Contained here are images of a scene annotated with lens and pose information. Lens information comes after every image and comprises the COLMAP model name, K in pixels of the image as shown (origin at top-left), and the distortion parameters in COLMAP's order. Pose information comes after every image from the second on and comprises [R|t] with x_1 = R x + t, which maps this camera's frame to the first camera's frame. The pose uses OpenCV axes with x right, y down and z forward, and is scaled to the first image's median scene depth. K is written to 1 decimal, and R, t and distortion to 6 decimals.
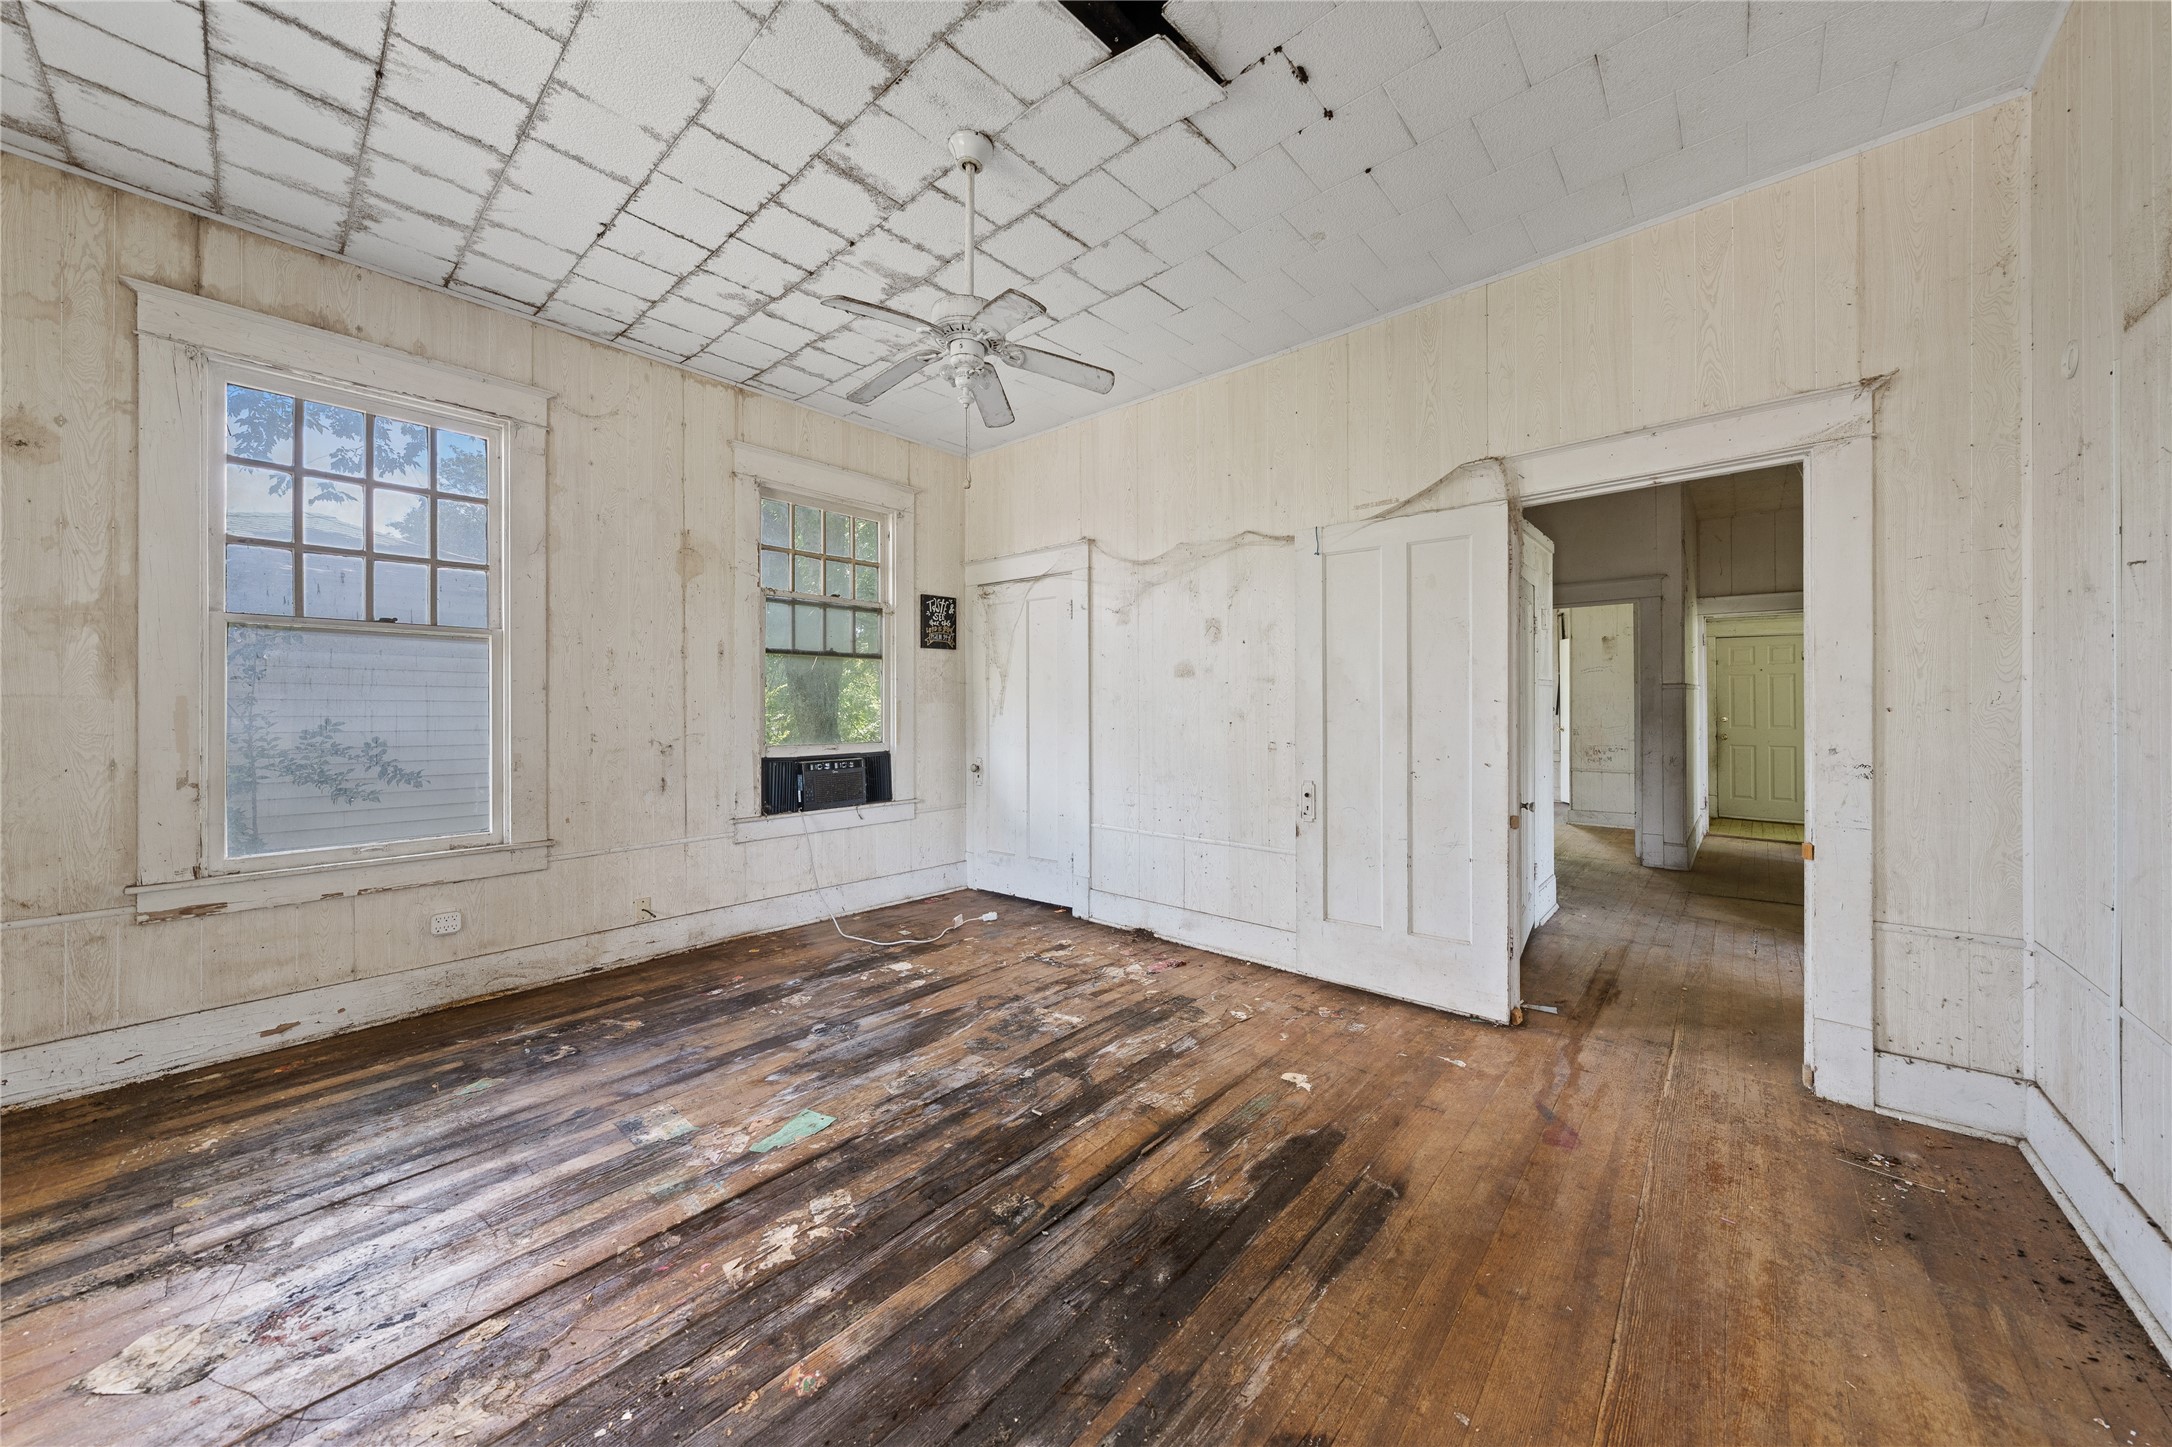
lens RADIAL K [[739.0, 0, 1102.1], [0, 739.0, 705.1], [0, 0, 1]] dist [-0.003368, 0.000180]
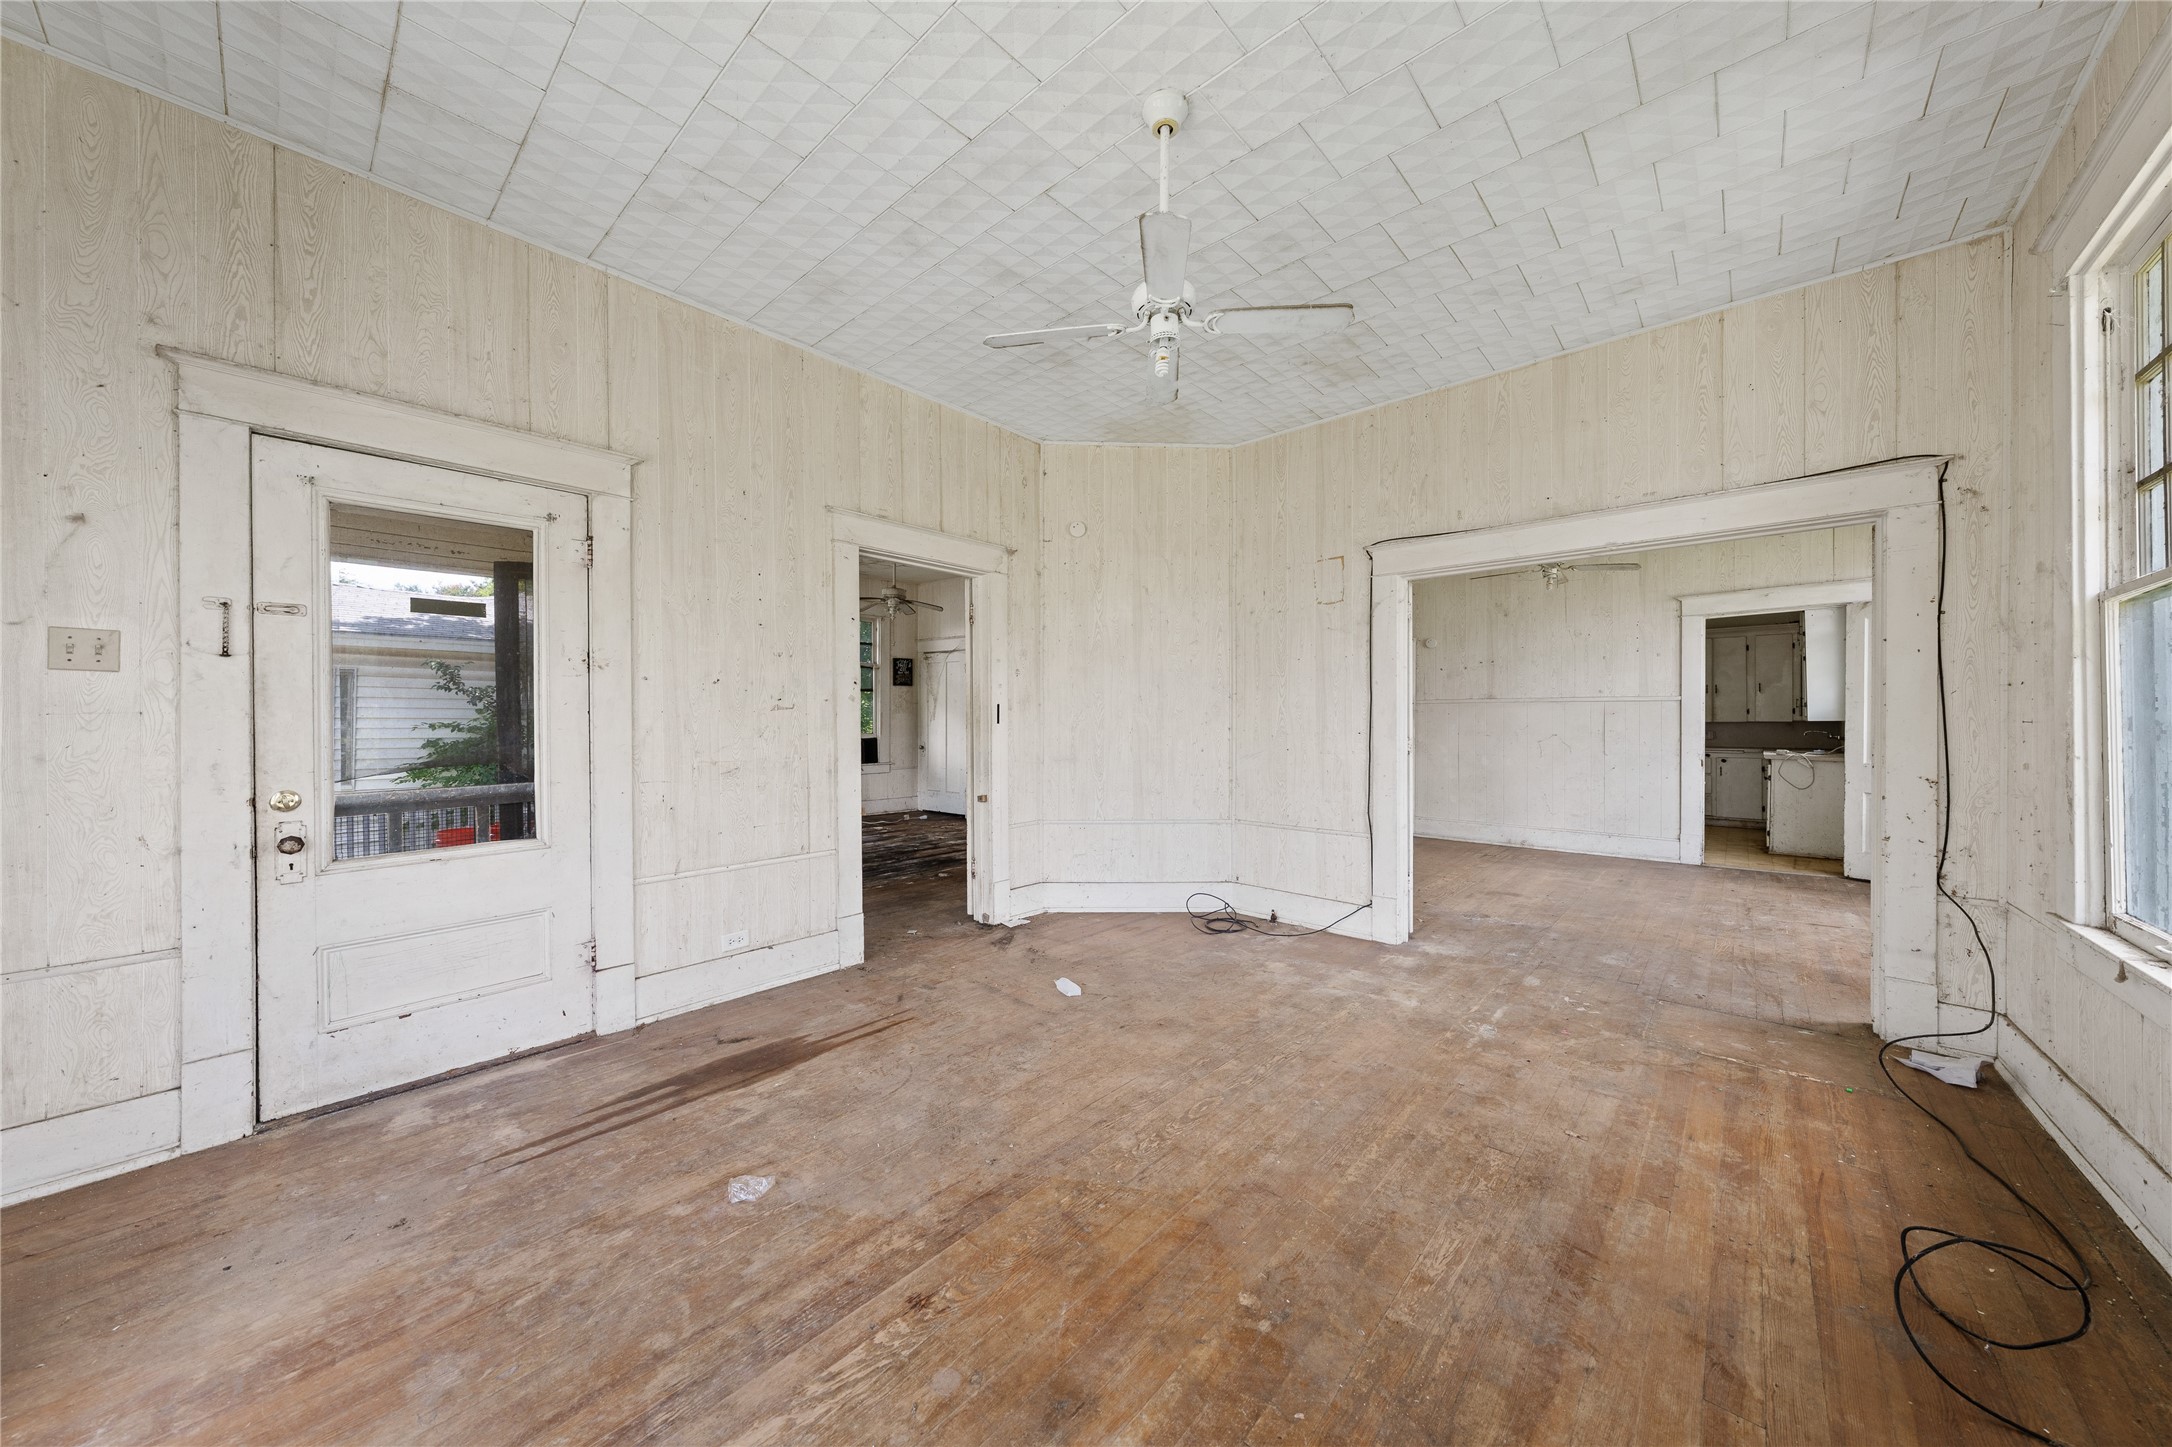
lens RADIAL K [[739.0, 0, 1104.0], [0, 739.0, 718.6], [0, 0, 1]] dist [-0.003368, 0.000180]
pose [[0.999919, 0.003566, -0.012198, 0.580865], [-0.003462, 0.999958, 0.008499, -0.014142], [0.012227, -0.008456, 0.999889, -1.637744]]
